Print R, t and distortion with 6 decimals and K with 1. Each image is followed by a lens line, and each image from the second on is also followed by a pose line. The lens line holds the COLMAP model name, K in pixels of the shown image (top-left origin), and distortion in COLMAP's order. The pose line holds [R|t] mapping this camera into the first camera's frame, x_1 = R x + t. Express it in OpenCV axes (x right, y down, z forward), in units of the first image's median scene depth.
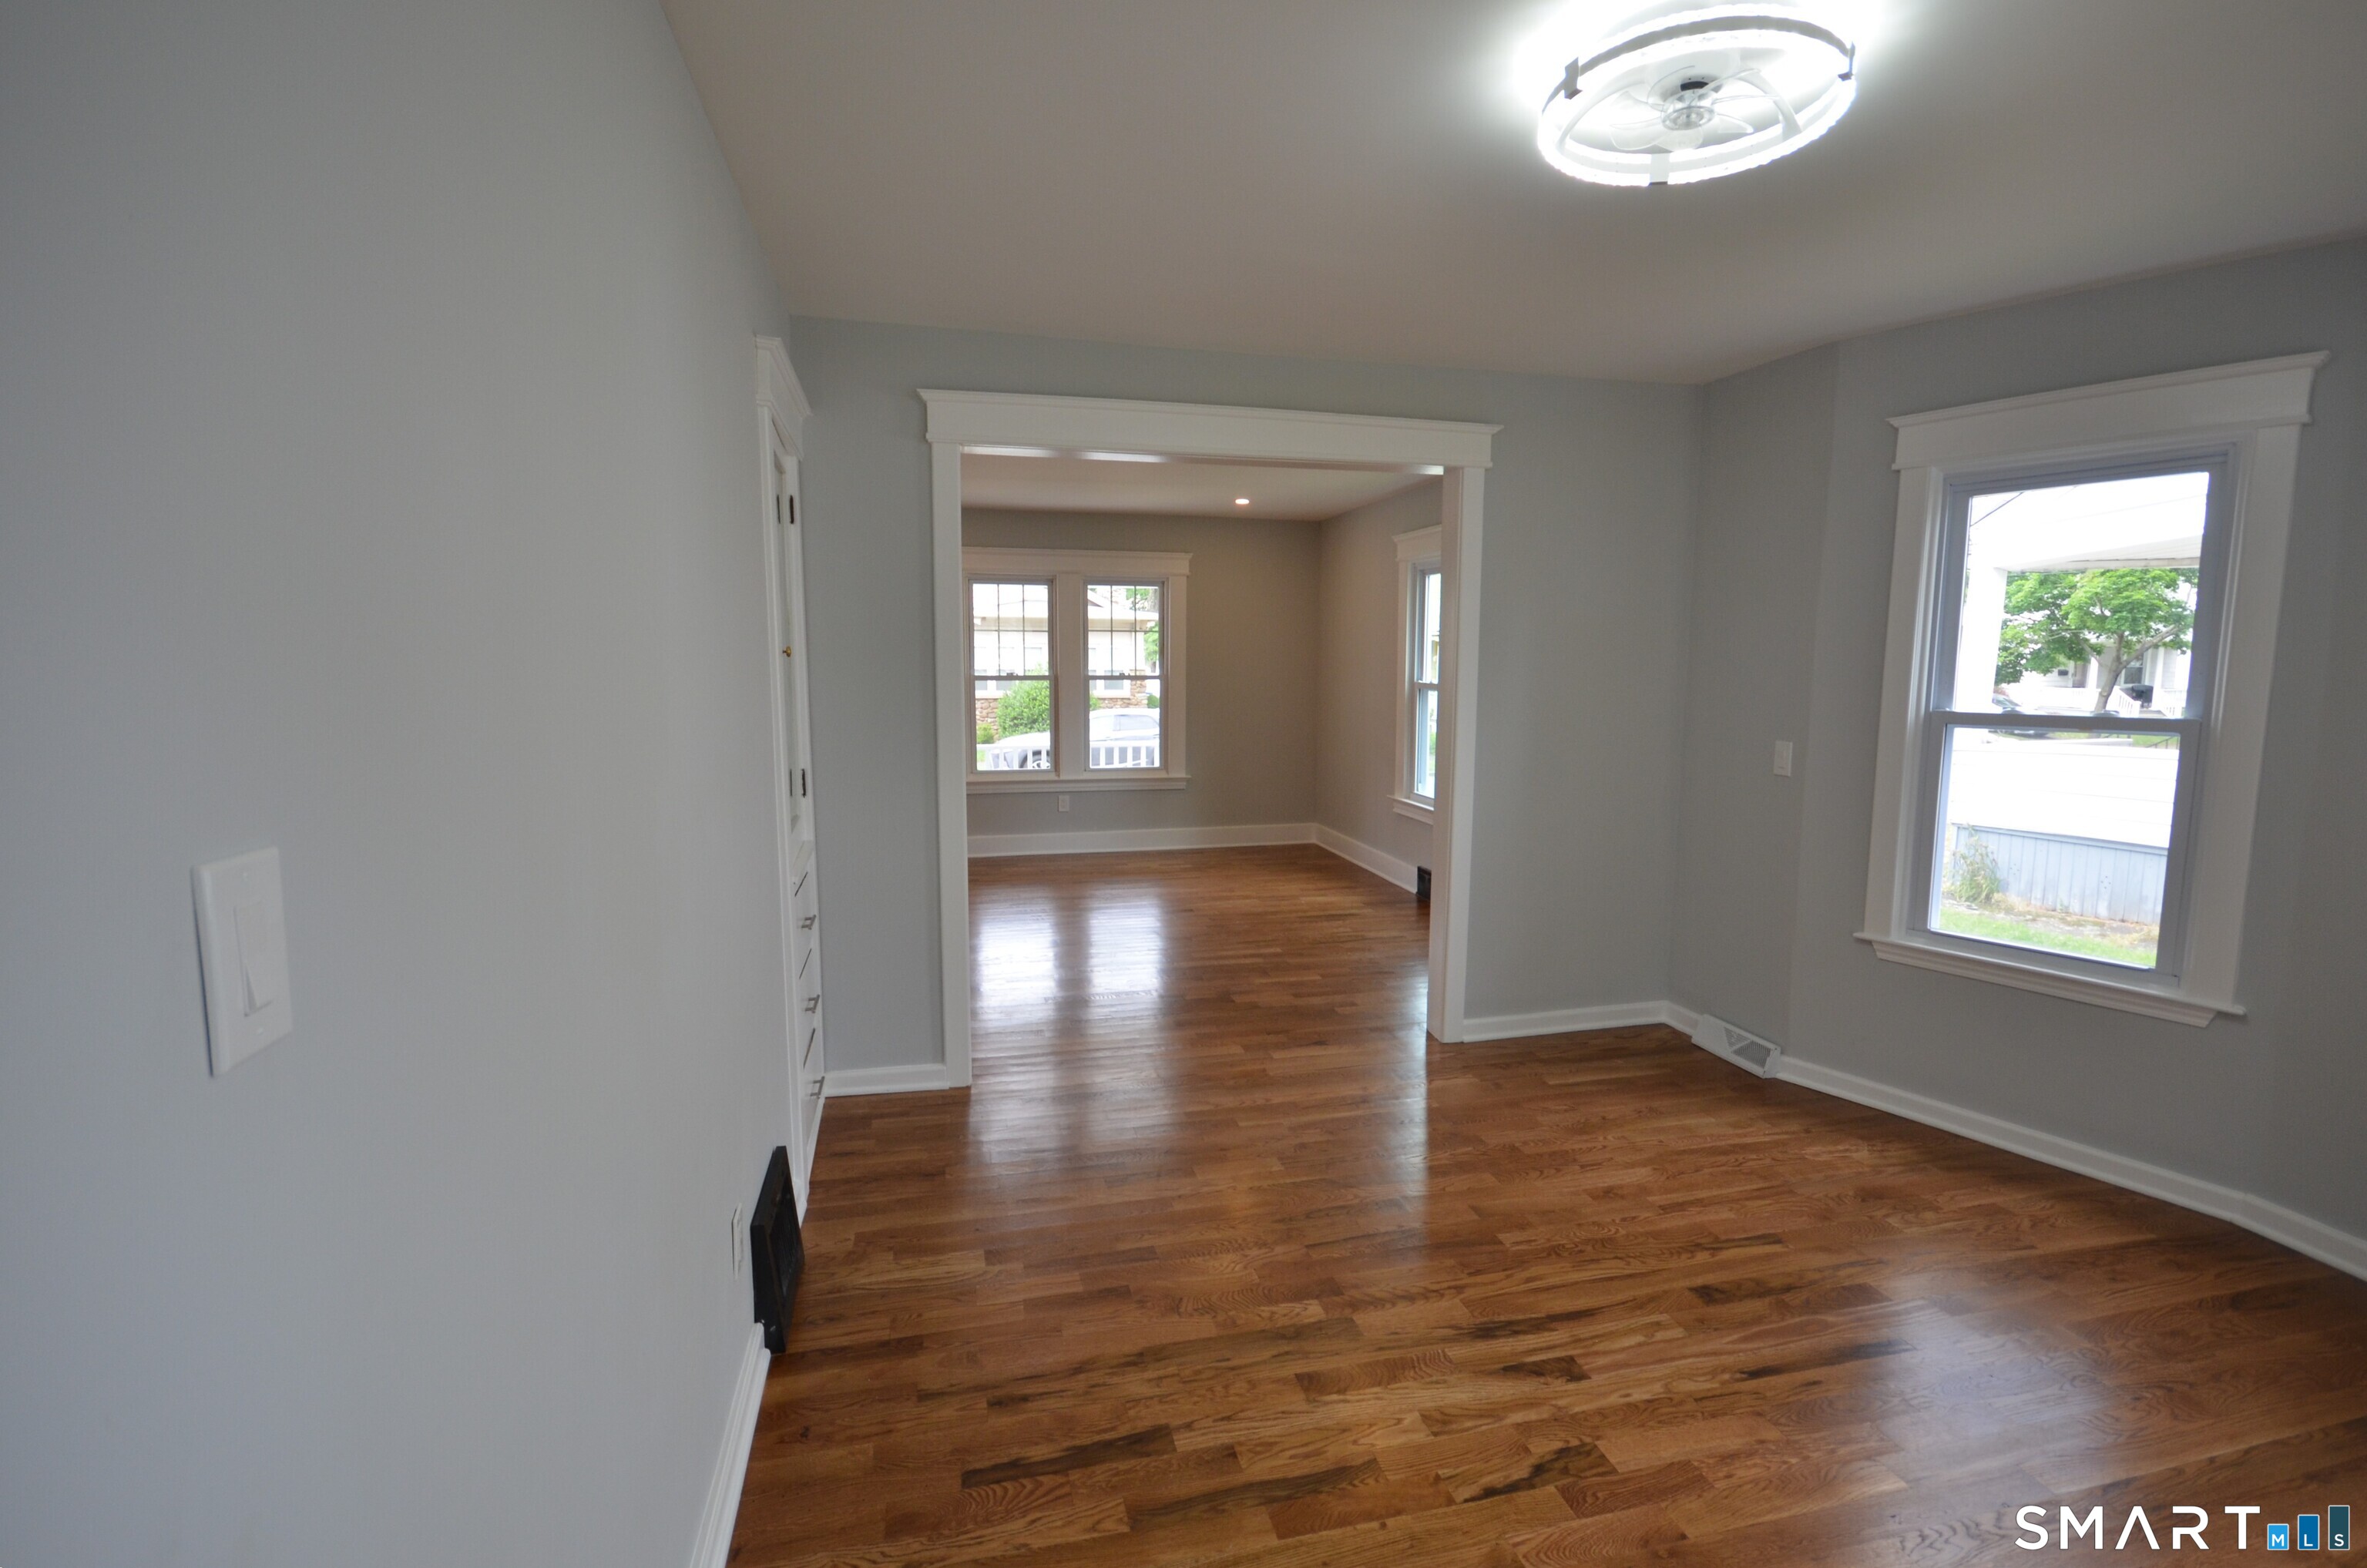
lens RADIAL K [[1088.1, 0, 1183.5], [0, 1088.1, 784.0], [0, 0, 1]] dist [0.000757, 0.000011]
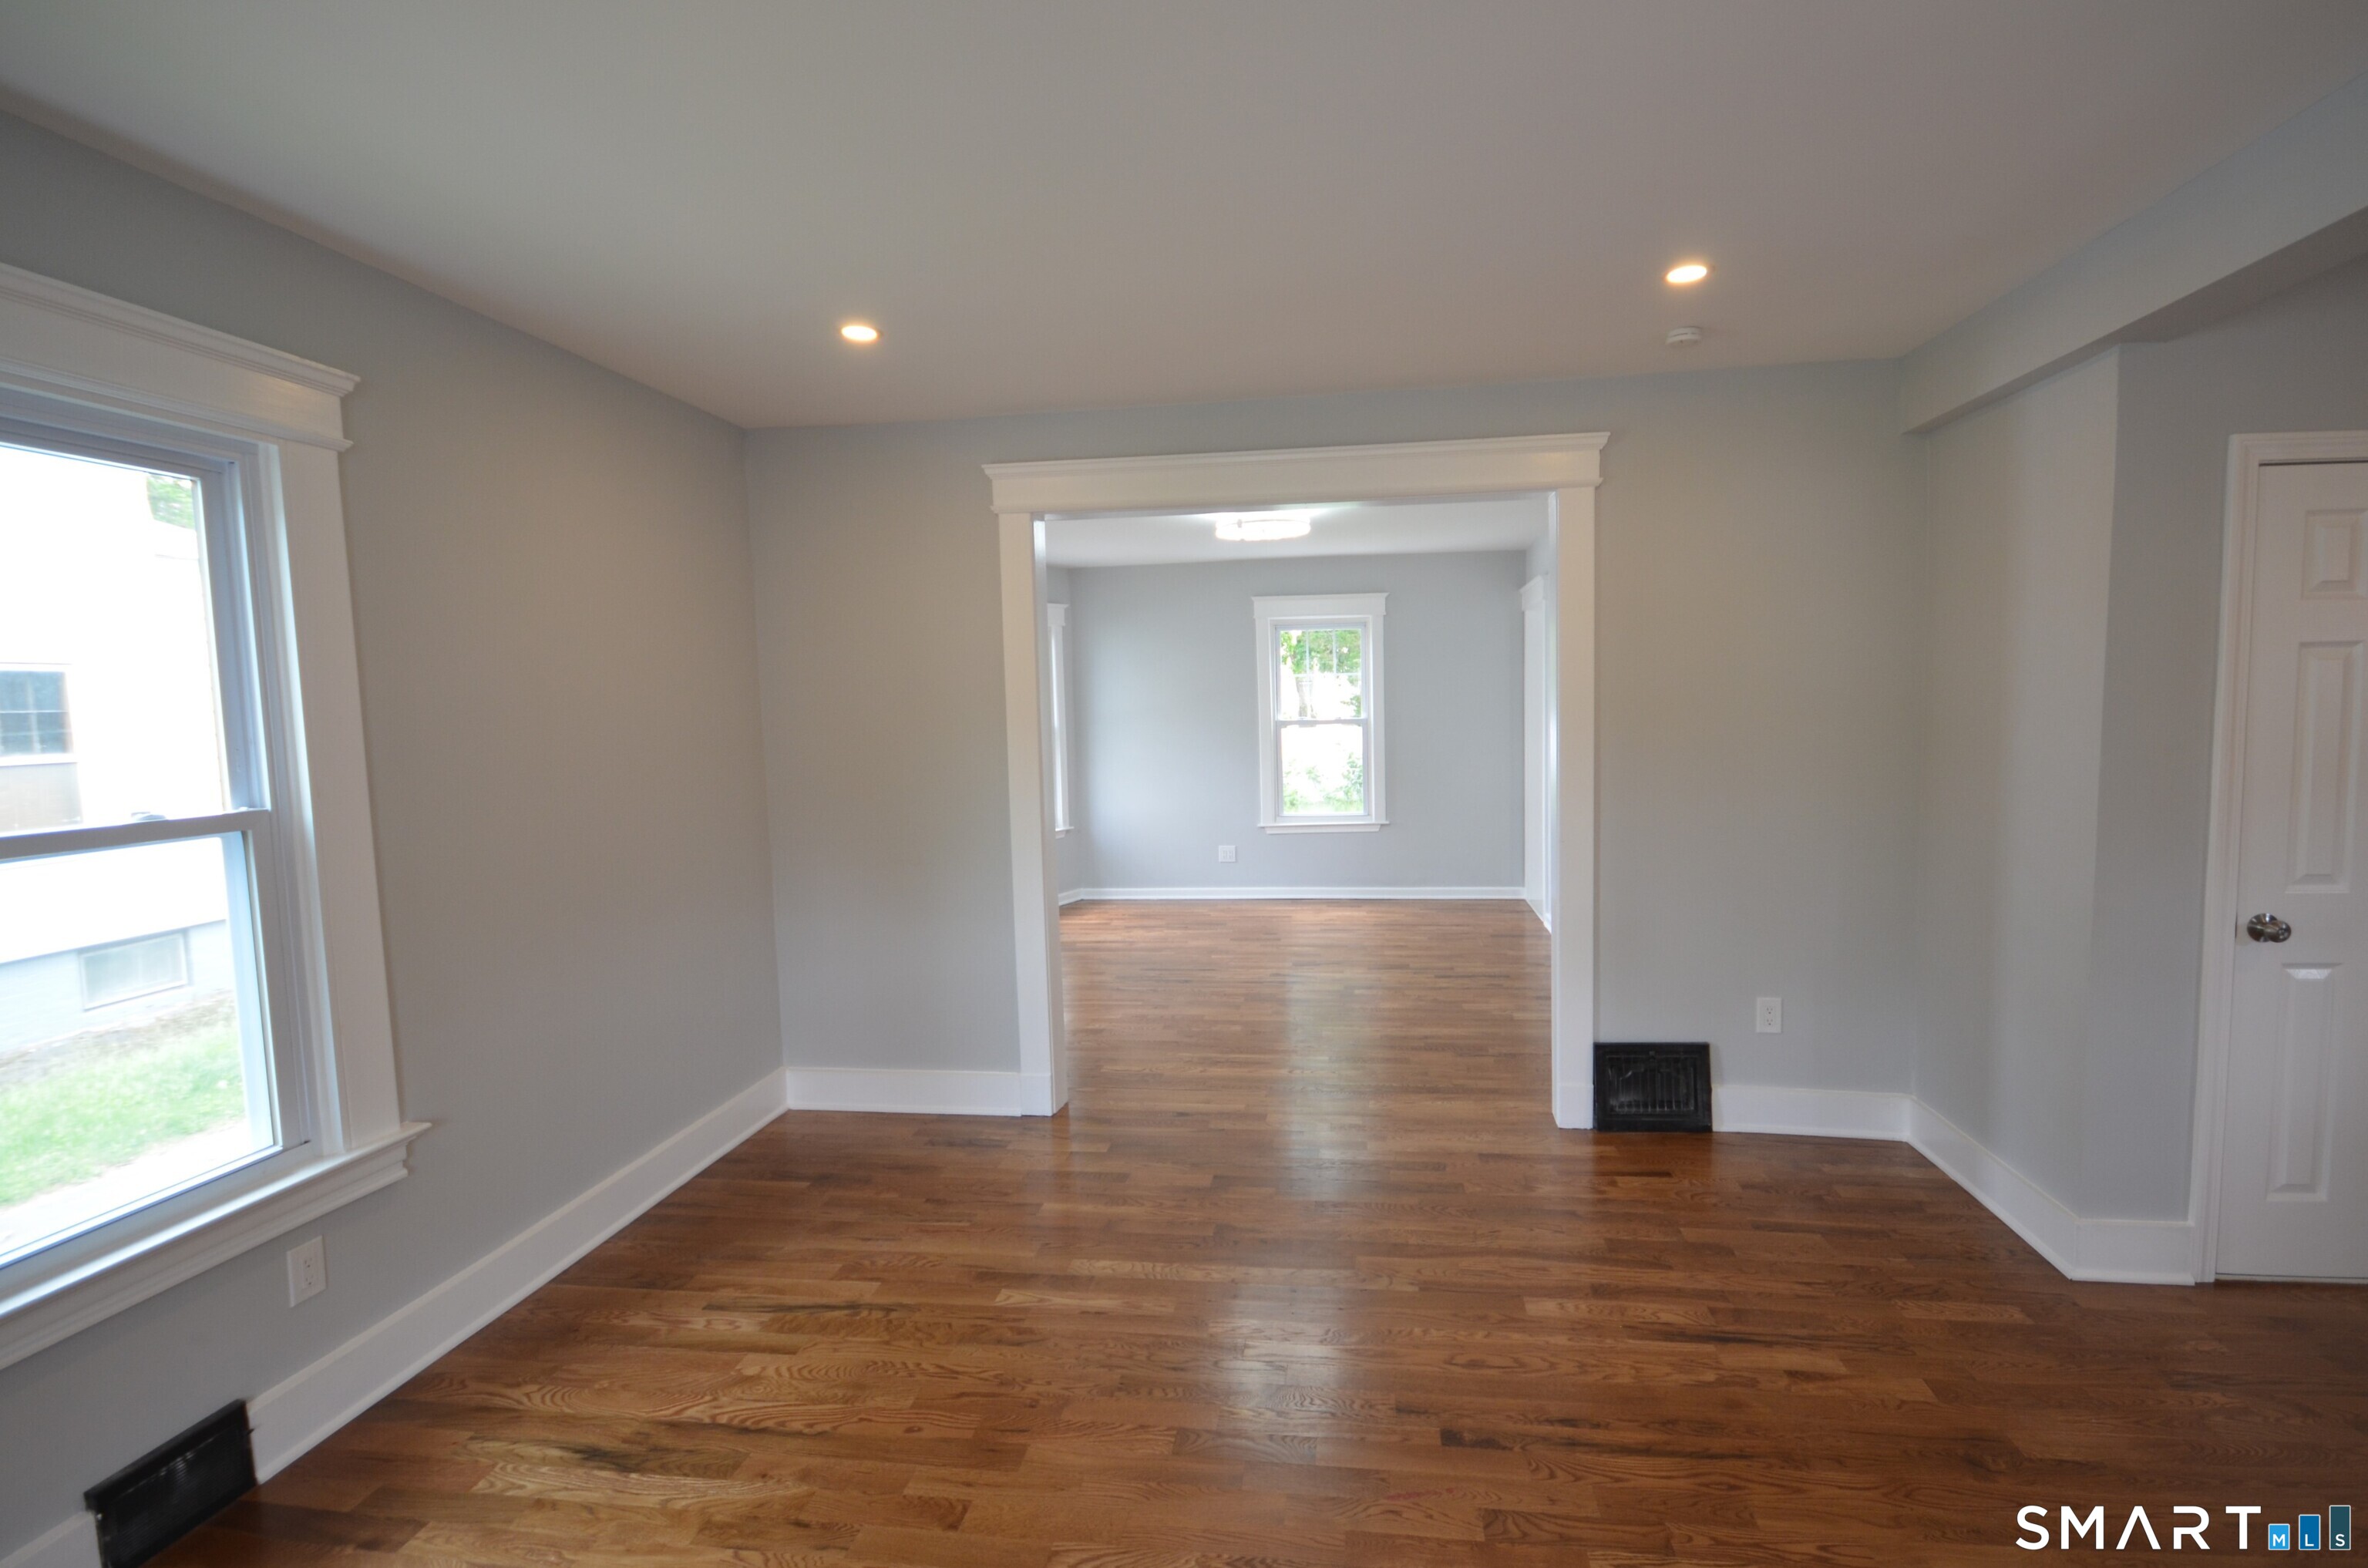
lens RADIAL K [[1088.6, 0, 1184.0], [0, 1088.6, 784.0], [0, 0, 1]] dist [0.000757, 0.000011]
pose [[-0.919550, -0.019217, 0.392503, -0.228757], [0.059165, 0.980649, 0.186623, -0.212307], [-0.388494, 0.194831, -0.900618, 1.648911]]
